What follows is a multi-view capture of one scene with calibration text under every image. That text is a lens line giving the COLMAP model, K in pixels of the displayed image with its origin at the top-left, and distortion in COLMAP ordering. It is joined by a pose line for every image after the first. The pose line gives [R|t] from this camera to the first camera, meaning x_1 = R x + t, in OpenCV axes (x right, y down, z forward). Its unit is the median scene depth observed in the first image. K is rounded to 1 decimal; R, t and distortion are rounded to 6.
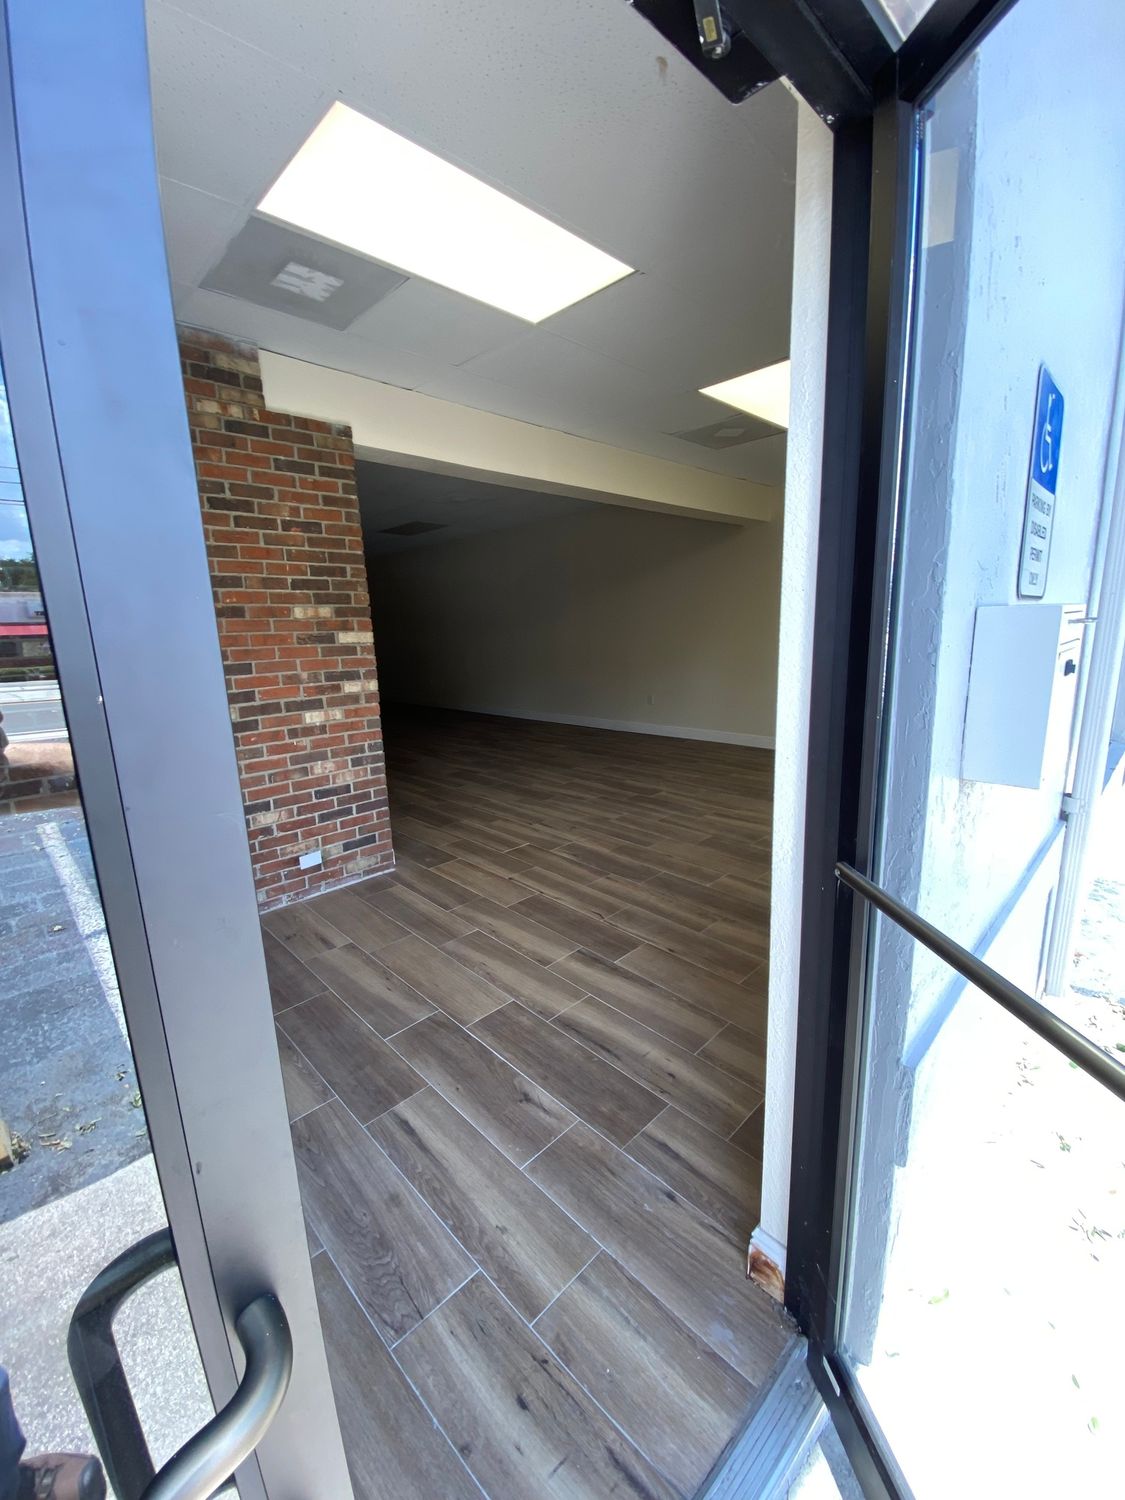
lens RADIAL K [[607.1, 0, 562.5], [0, 607.1, 750.0], [0, 0, 1]] dist [0.016227, -0.019358]
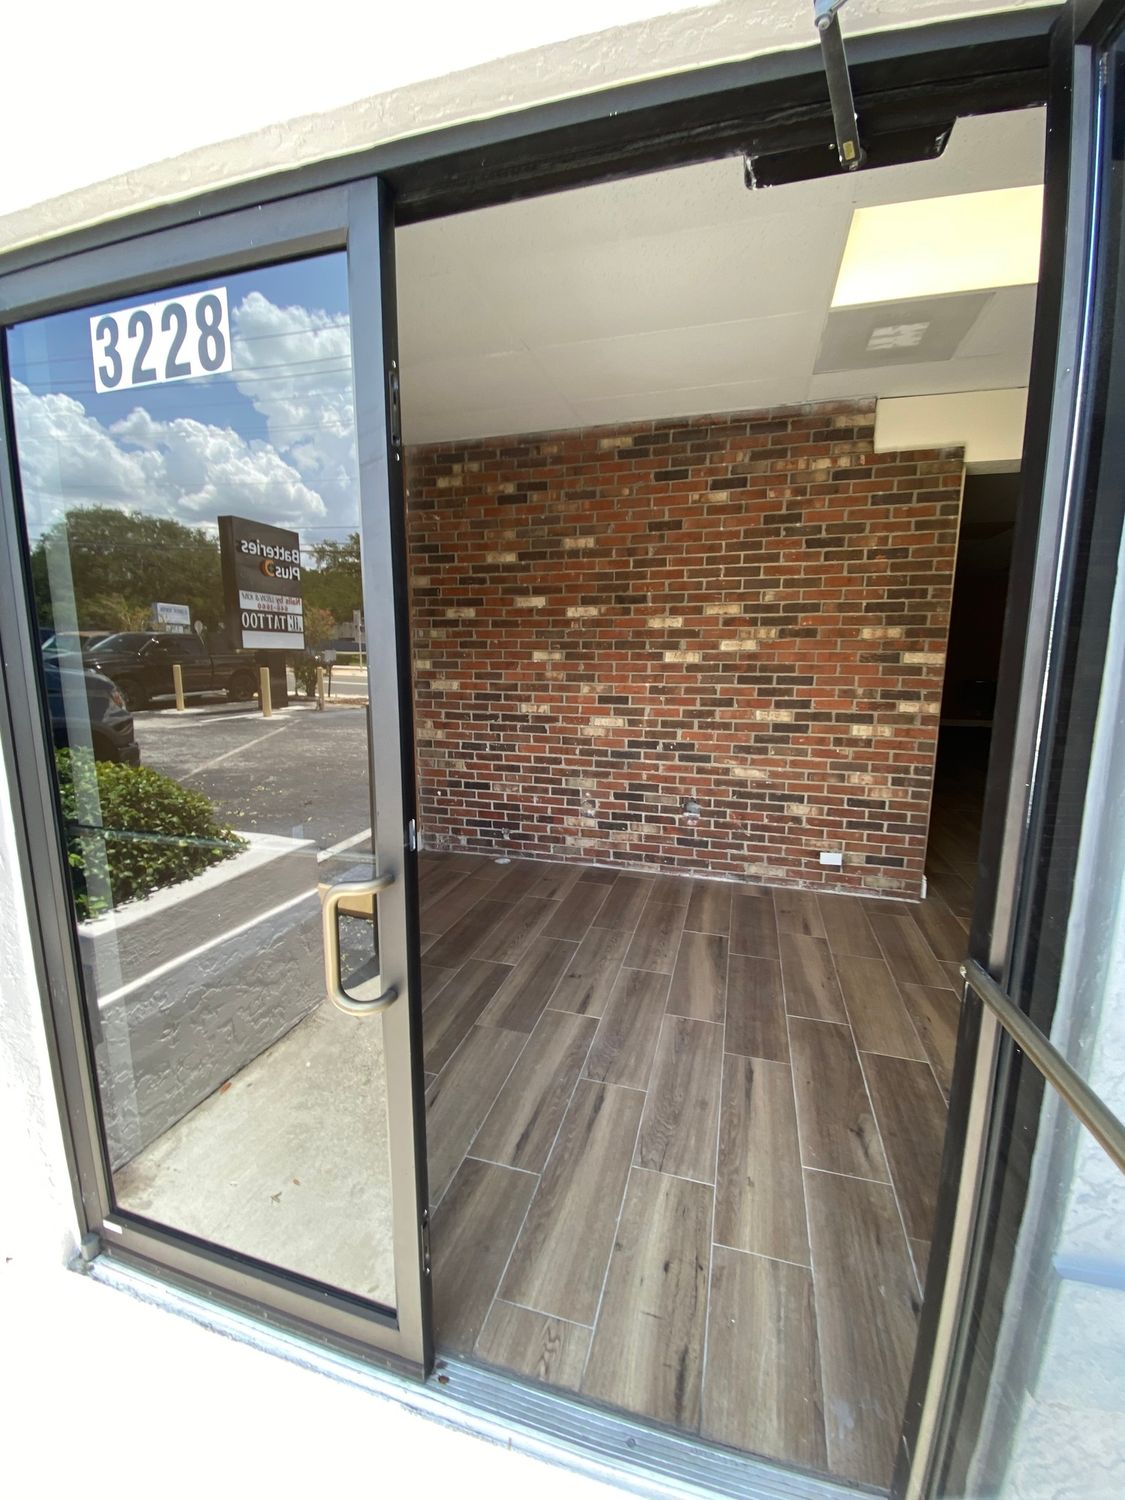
lens RADIAL K [[607.1, 0, 562.5], [0, 607.1, 750.0], [0, 0, 1]] dist [0.016227, -0.019358]
pose [[0.482087, 0.175232, -0.858420, 0.266697], [-0.196792, 0.976415, 0.088801, -0.012265], [0.853736, 0.126121, 0.505202, 0.015223]]
